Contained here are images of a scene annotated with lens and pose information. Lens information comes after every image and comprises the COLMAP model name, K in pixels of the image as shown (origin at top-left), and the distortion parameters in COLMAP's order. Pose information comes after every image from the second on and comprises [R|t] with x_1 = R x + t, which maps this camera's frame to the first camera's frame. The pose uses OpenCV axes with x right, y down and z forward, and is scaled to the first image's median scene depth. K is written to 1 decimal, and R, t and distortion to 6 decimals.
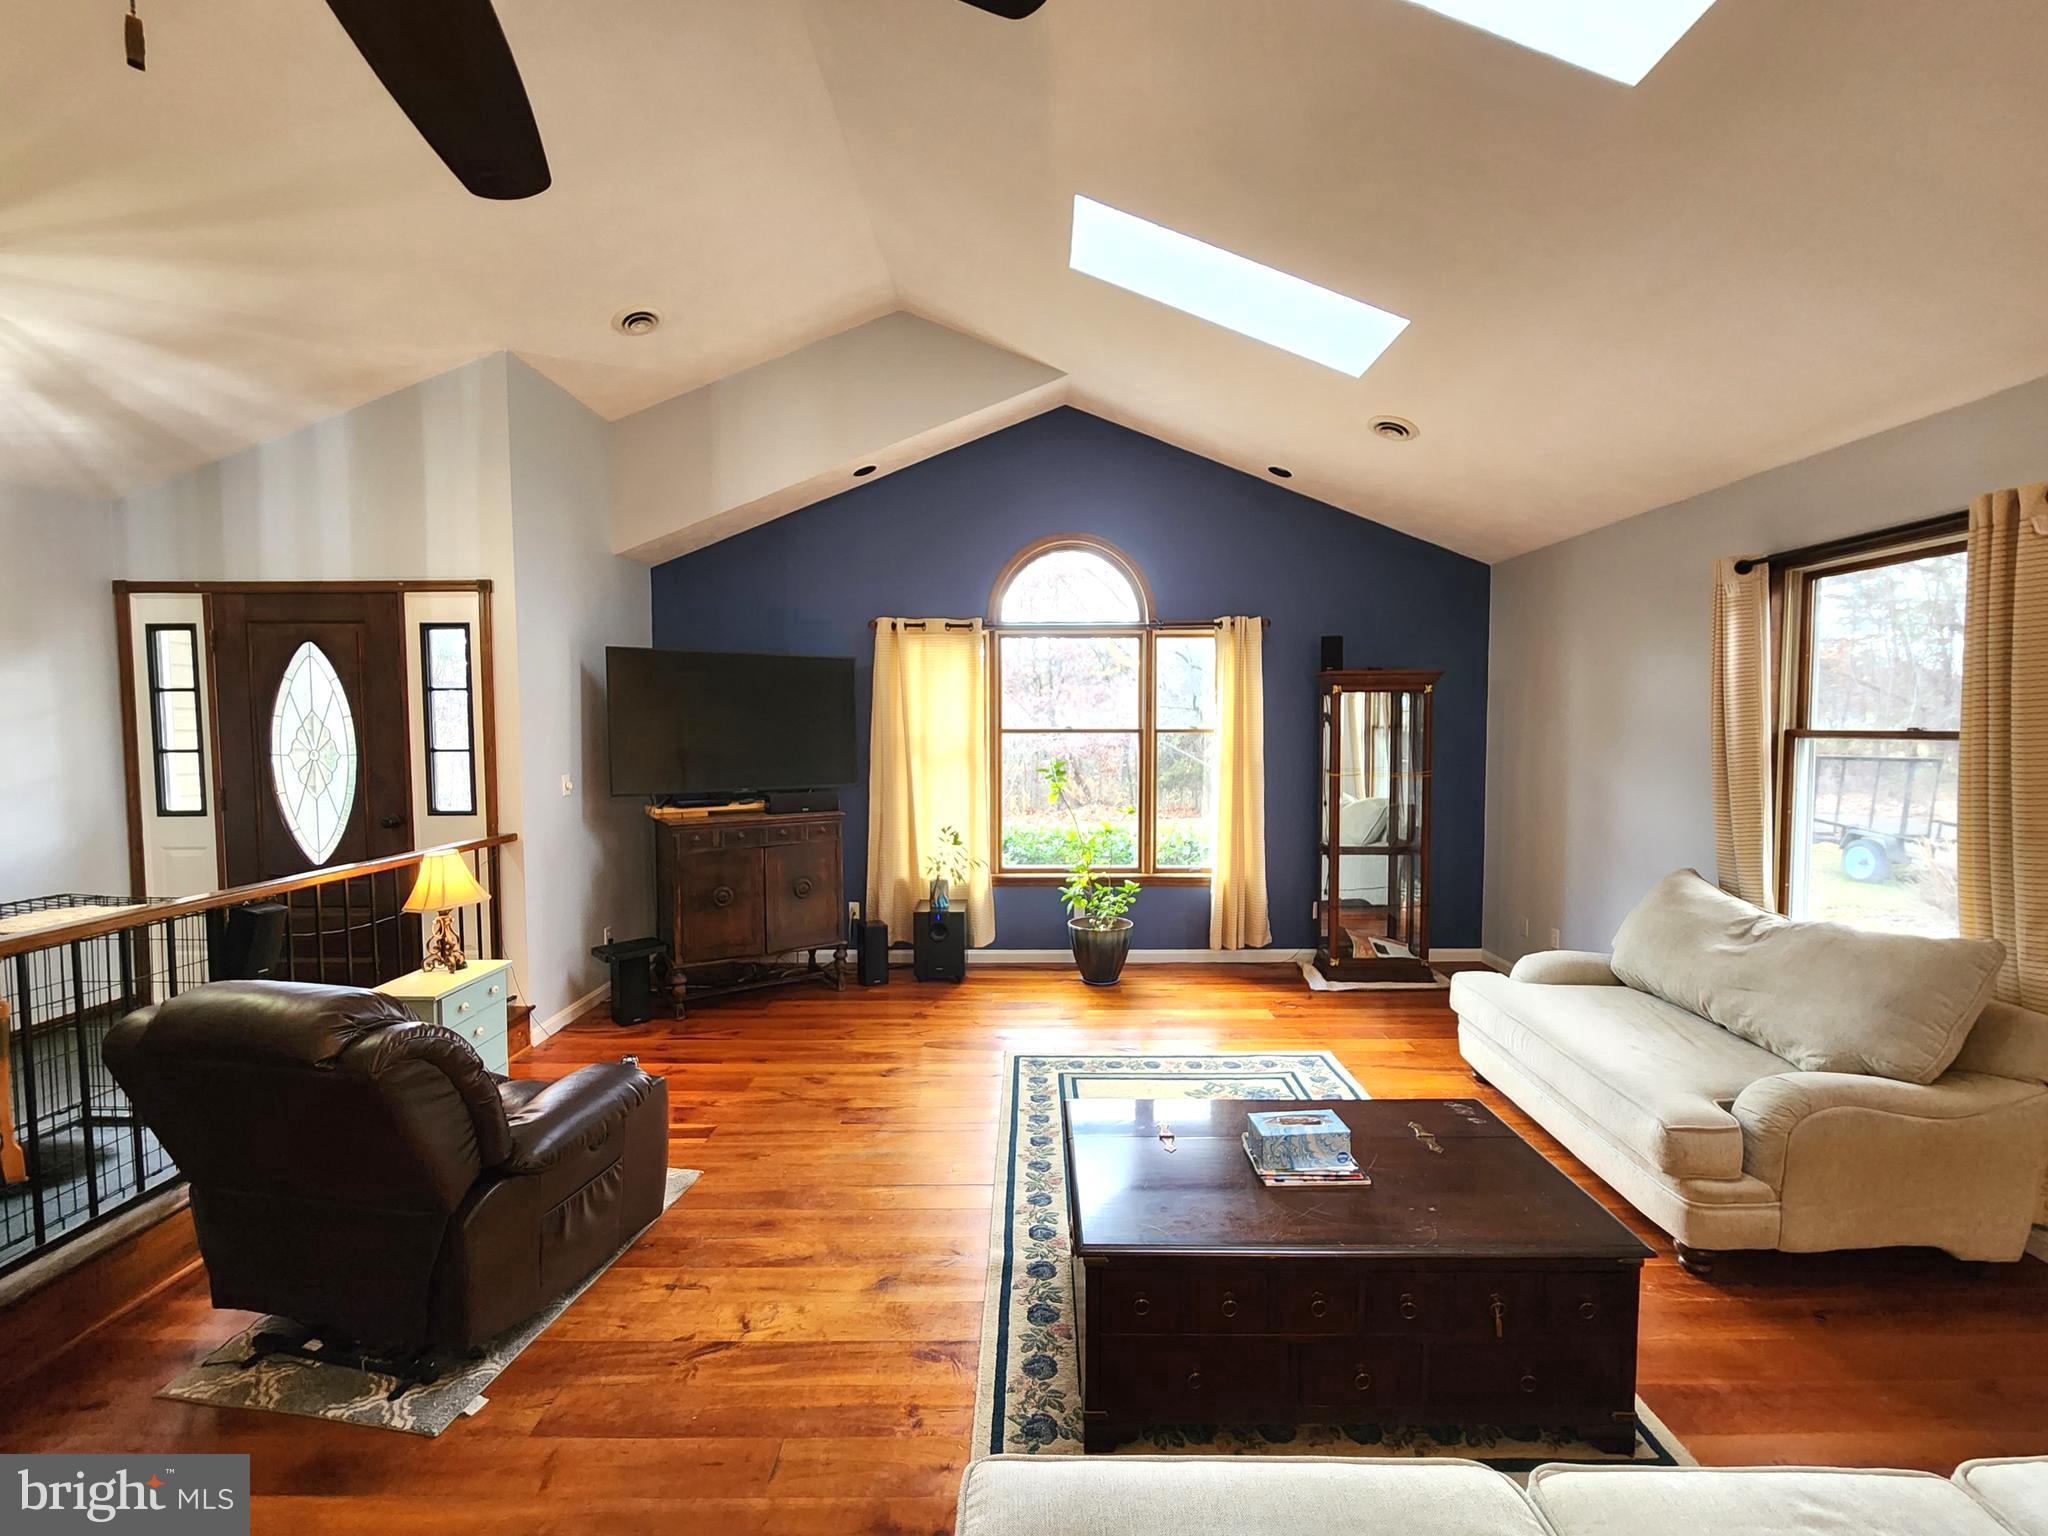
lens RADIAL K [[849.1, 0, 1024.1], [0, 849.1, 764.7], [0, 0, 1]] dist [-0.002306, 0.000973]
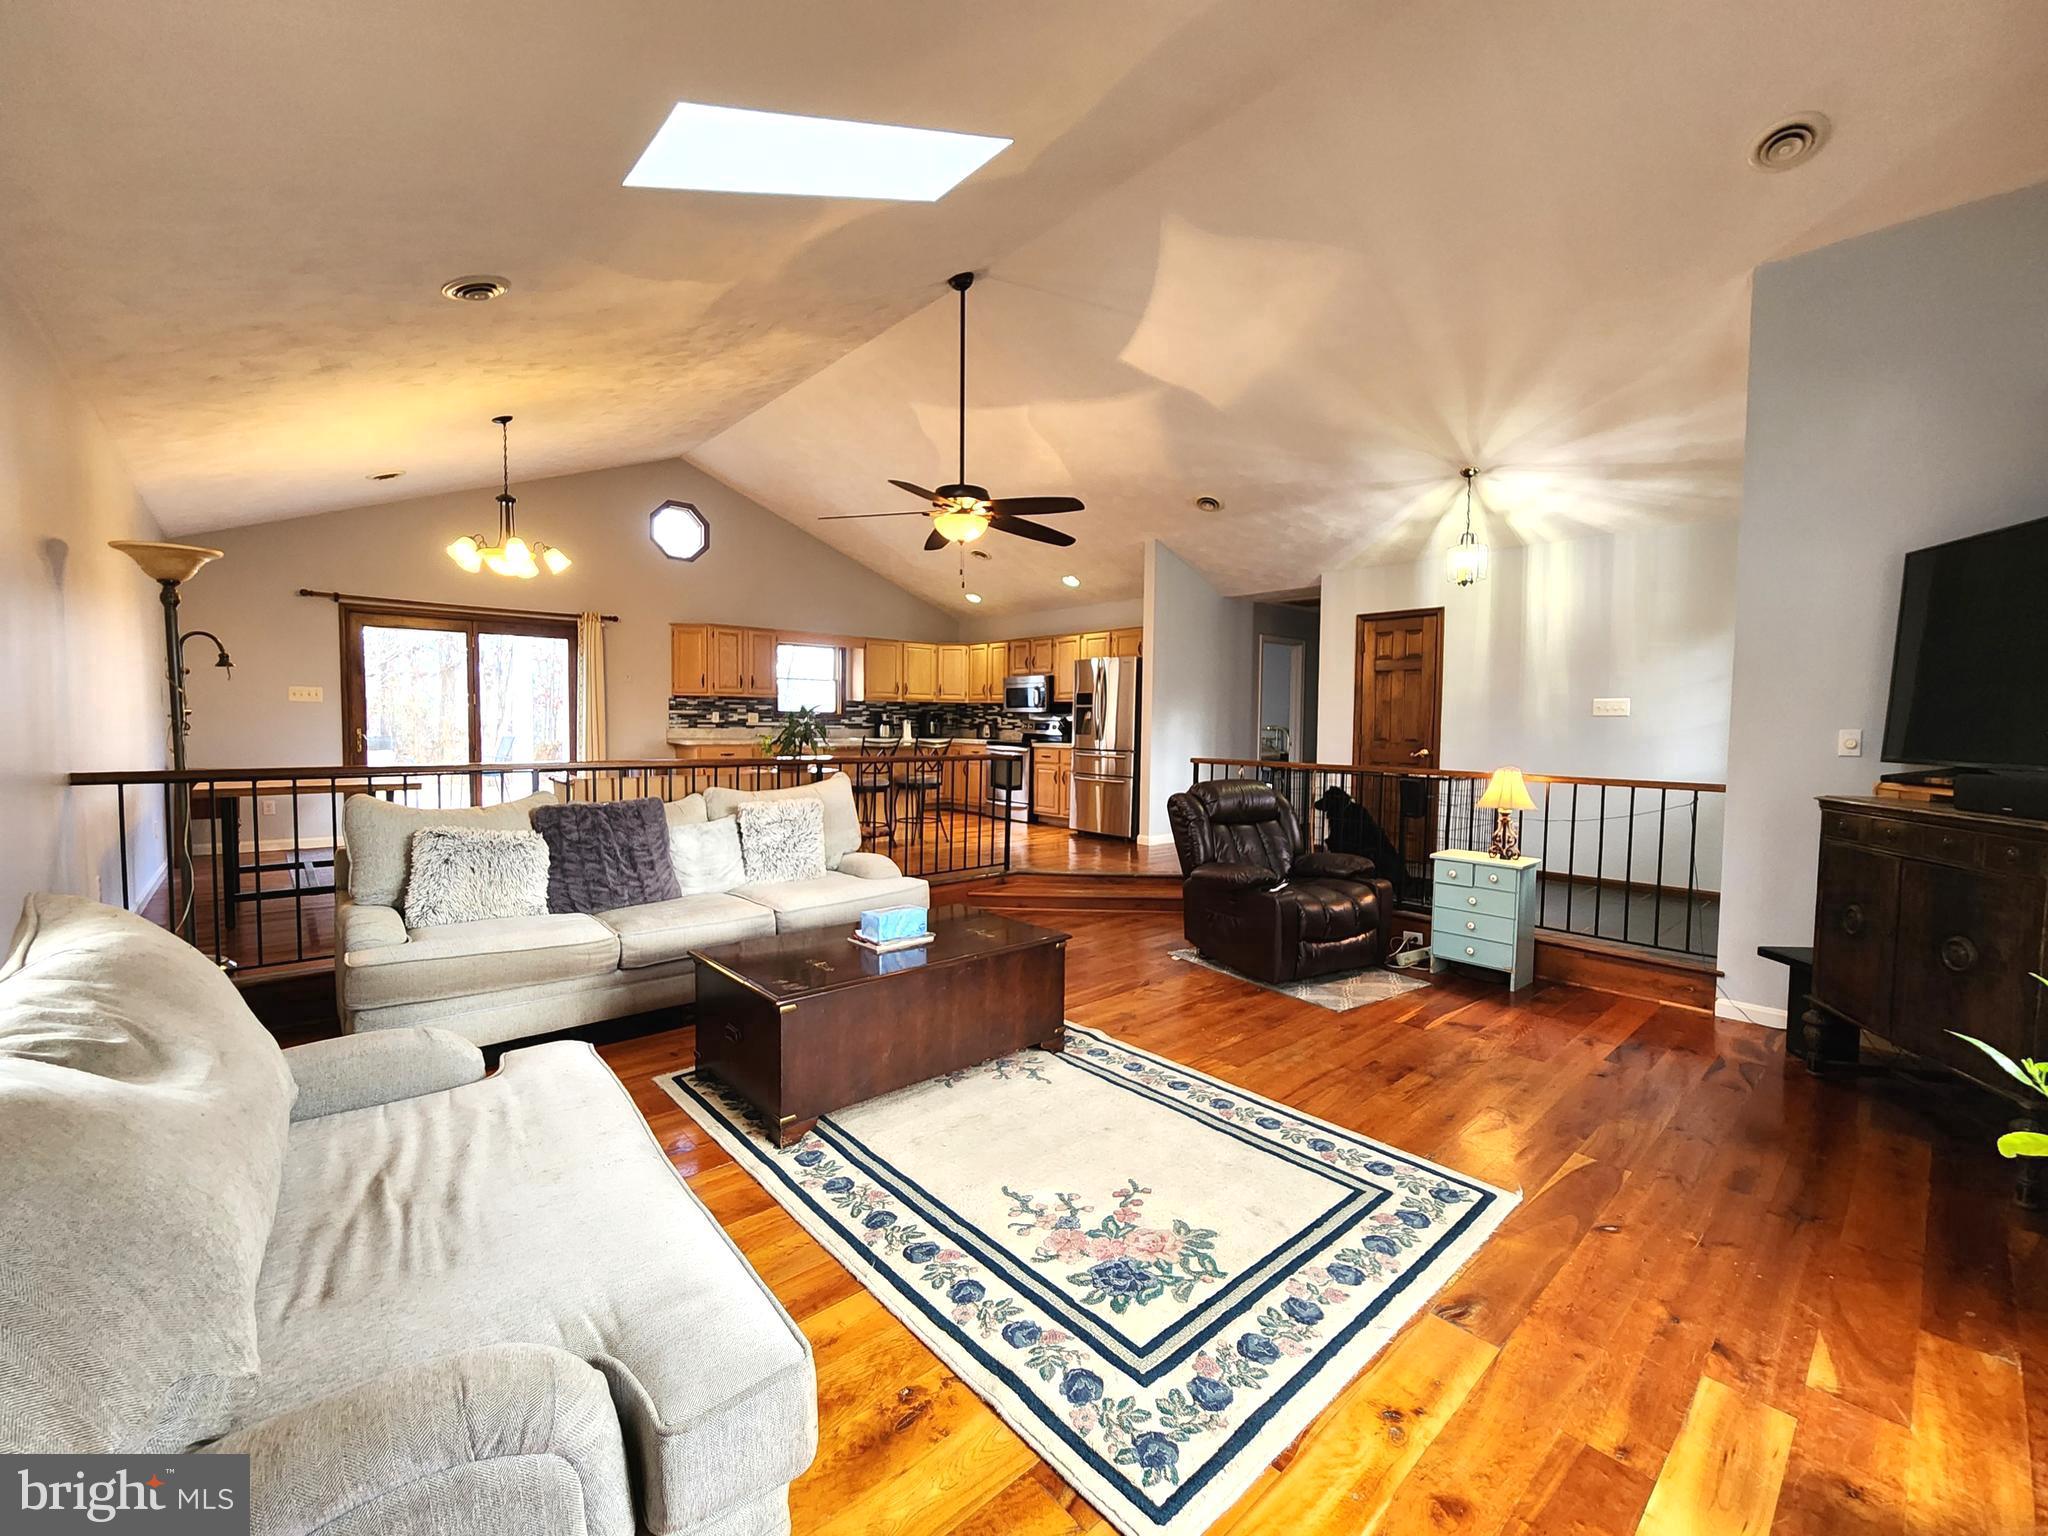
lens RADIAL K [[849.1, 0, 1030.2], [0, 849.1, 747.2], [0, 0, 1]] dist [-0.002306, 0.000973]
pose [[-0.736231, 0.014560, -0.676574, 0.608536], [-0.045860, 0.996397, 0.071347, 0.008587], [0.675175, 0.083556, -0.732910, 1.173686]]
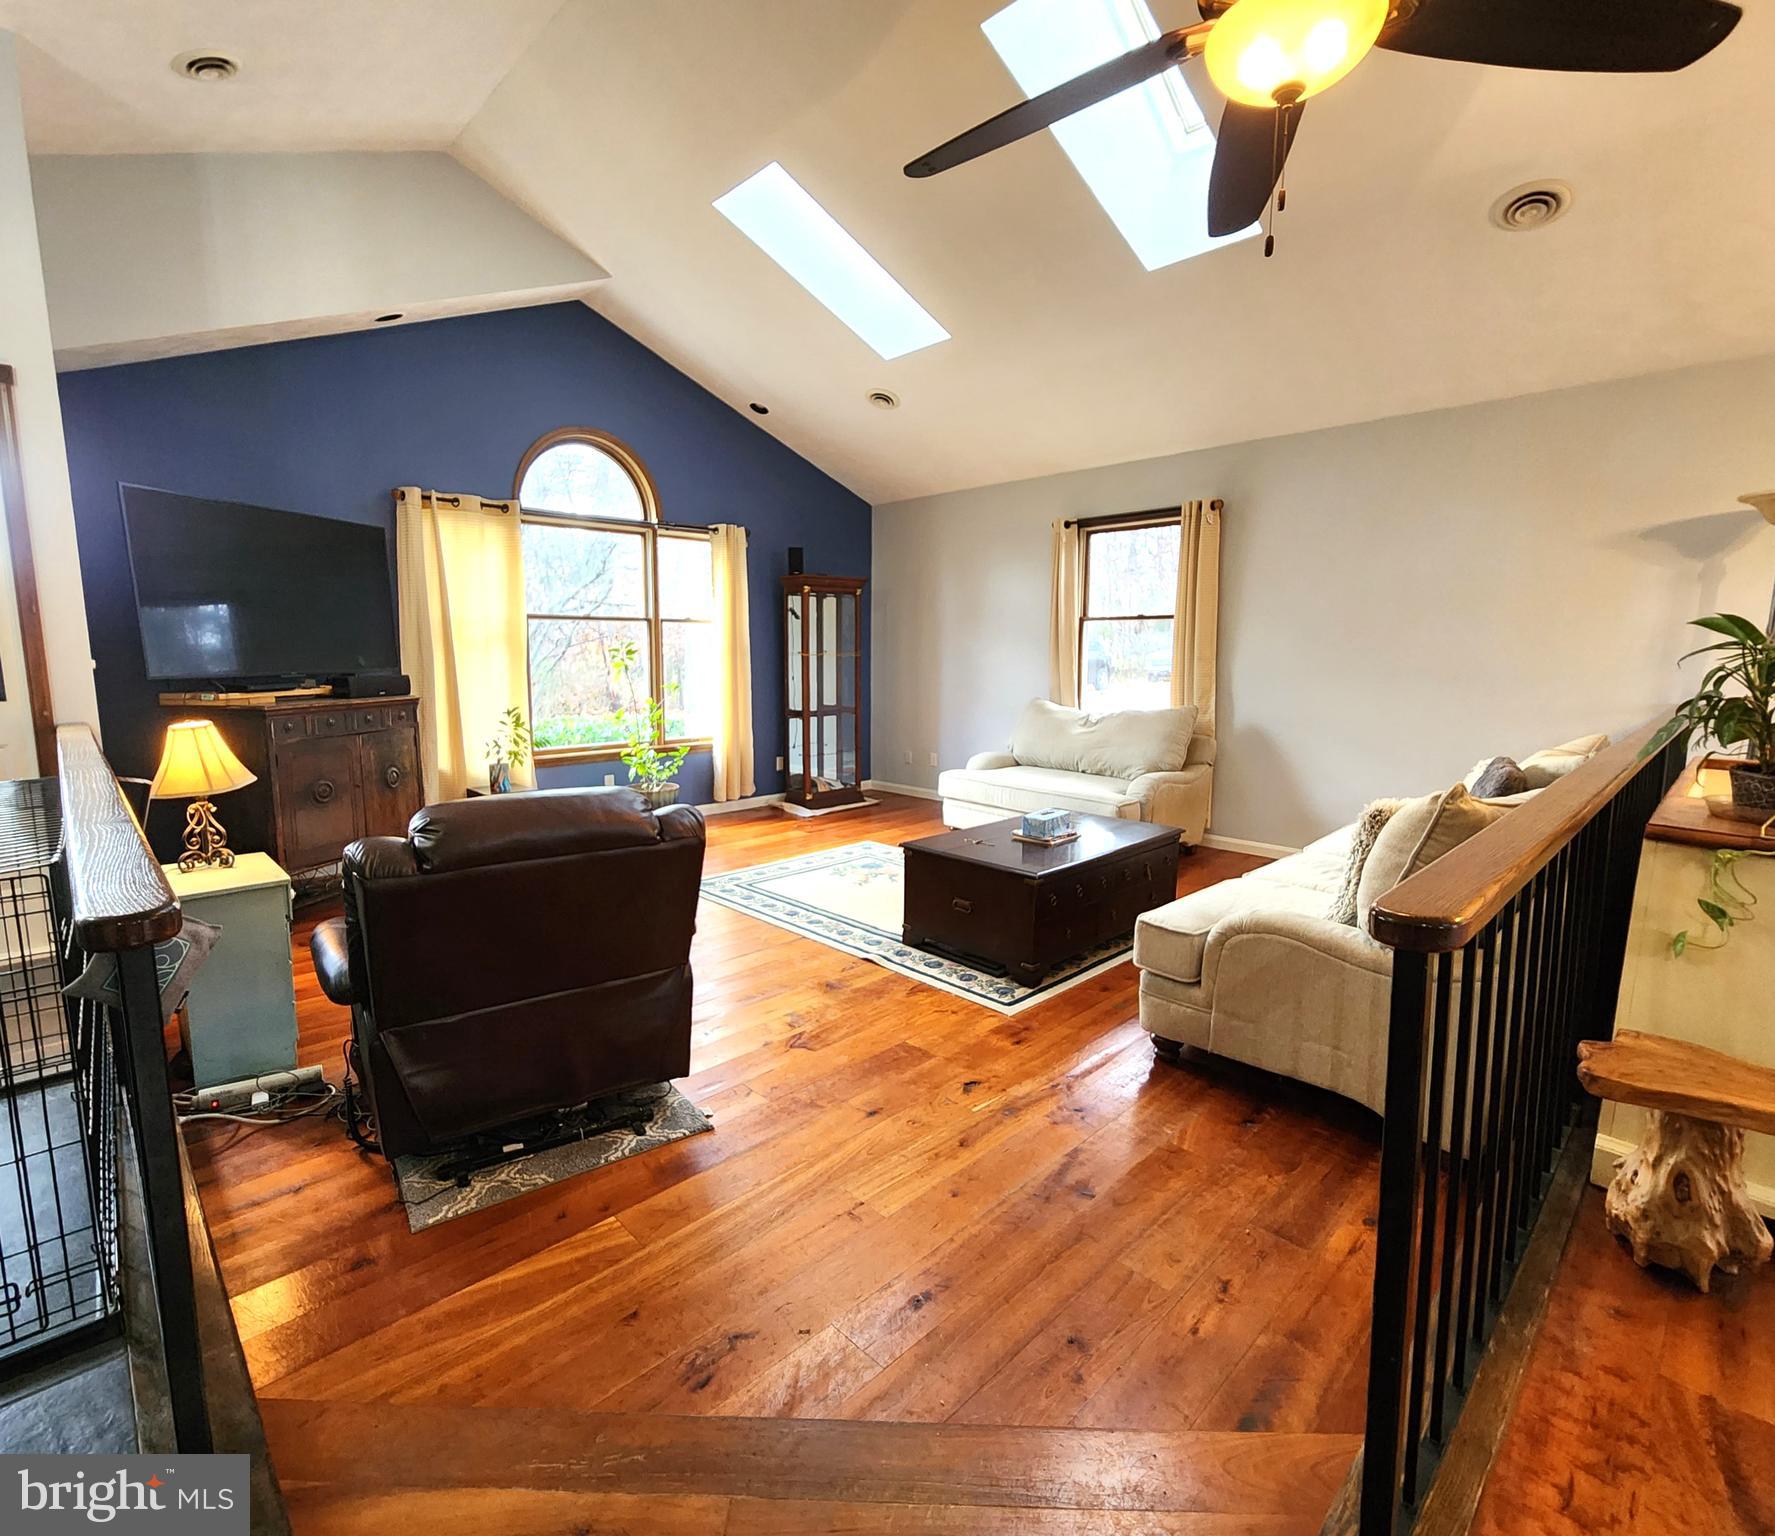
lens RADIAL K [[847.6, 0, 851.4], [0, 847.6, 752.8], [0, 0, 1]] dist [0.004840, -0.003041]
pose [[0.728650, -0.083040, 0.679834, -0.619730], [0.033234, 0.995740, 0.086007, 0.066445], [-0.684080, -0.040075, 0.728305, -0.010214]]
